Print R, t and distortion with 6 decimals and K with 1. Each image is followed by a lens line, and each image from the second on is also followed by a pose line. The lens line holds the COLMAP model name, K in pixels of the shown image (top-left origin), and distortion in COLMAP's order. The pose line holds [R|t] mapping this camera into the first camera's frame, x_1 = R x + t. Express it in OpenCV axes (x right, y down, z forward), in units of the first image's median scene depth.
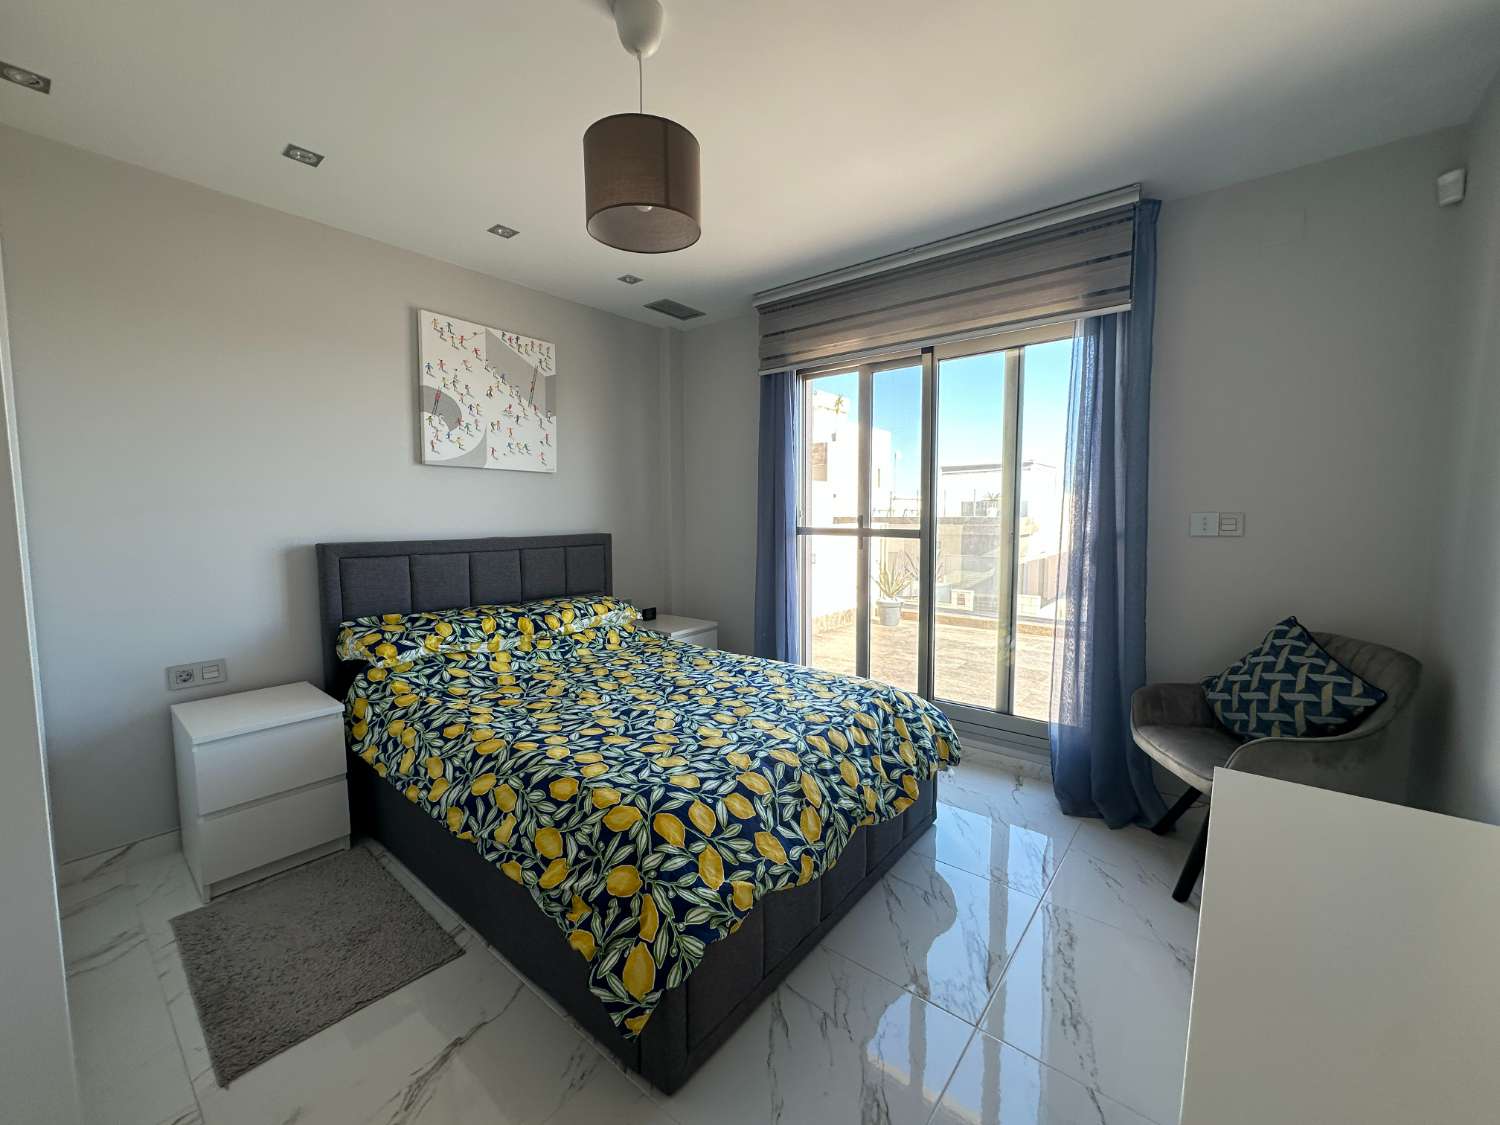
lens RADIAL K [[599.2, 0, 745.5], [0, 599.2, 564.6], [0, 0, 1]] dist [-0.000344, -0.000557]
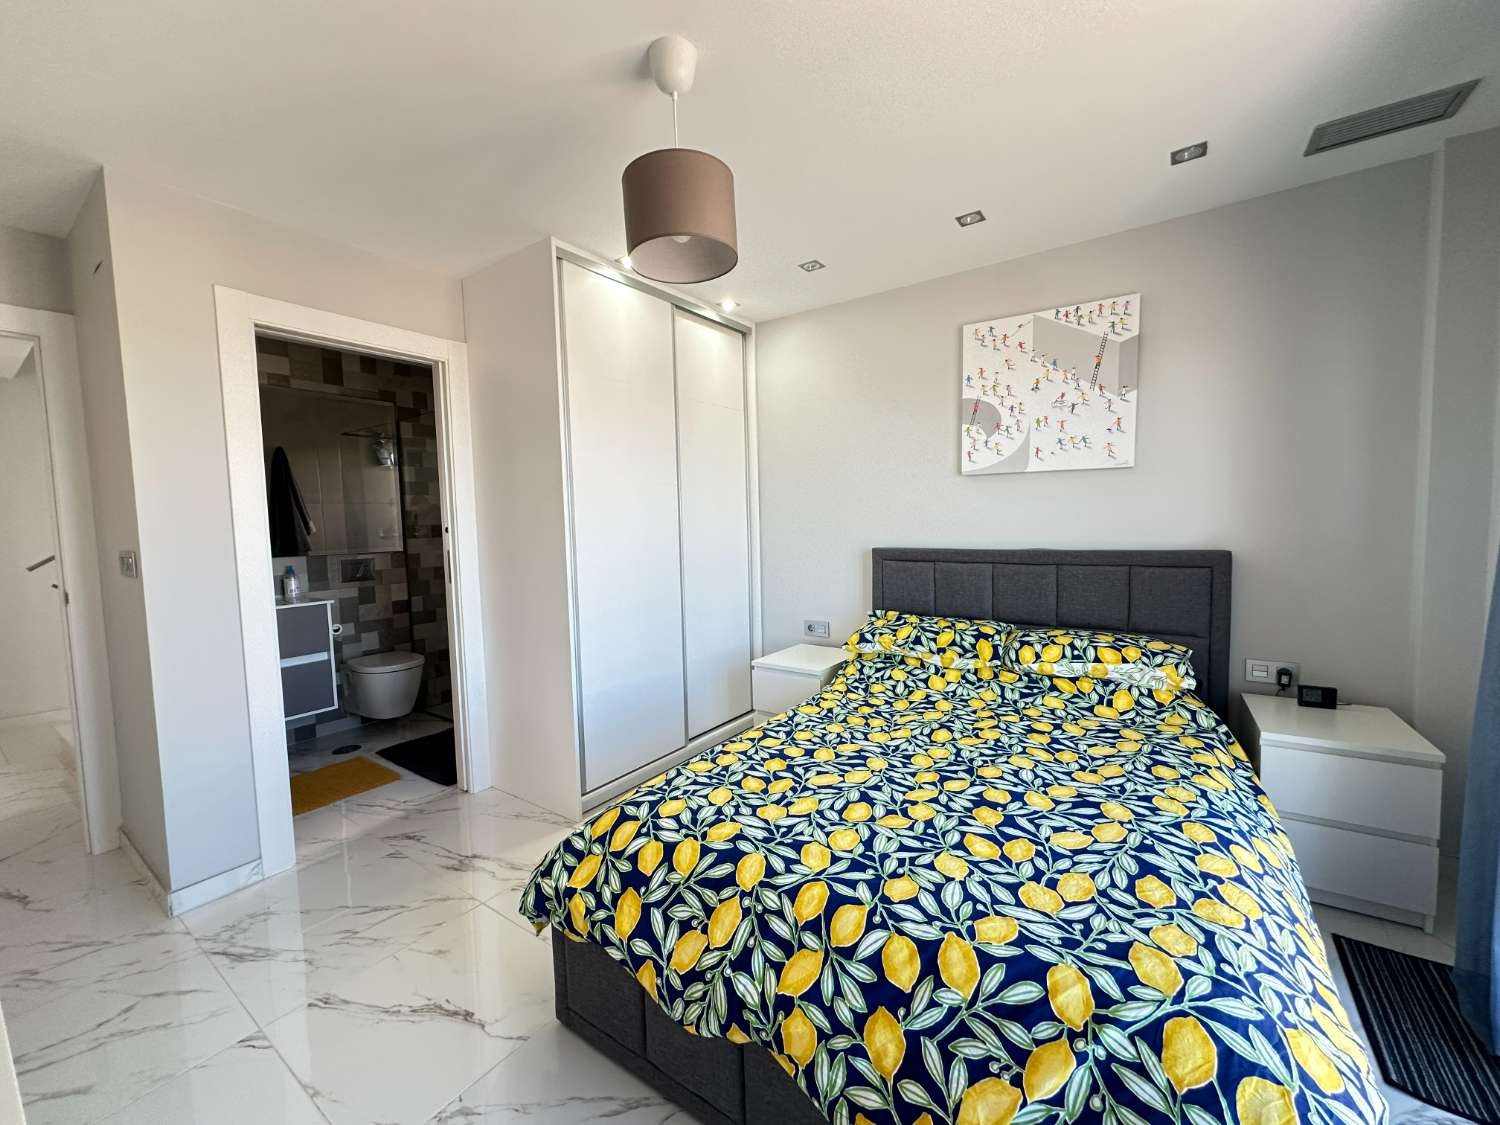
lens RADIAL K [[599.2, 0, 747.9], [0, 599.2, 556.9], [0, 0, 1]] dist [-0.000344, -0.000557]
pose [[0.071505, 0.061923, -0.995516, 0.548481], [-0.062640, 0.996380, 0.057478, -0.073057], [0.995471, 0.058249, 0.075125, 0.648397]]
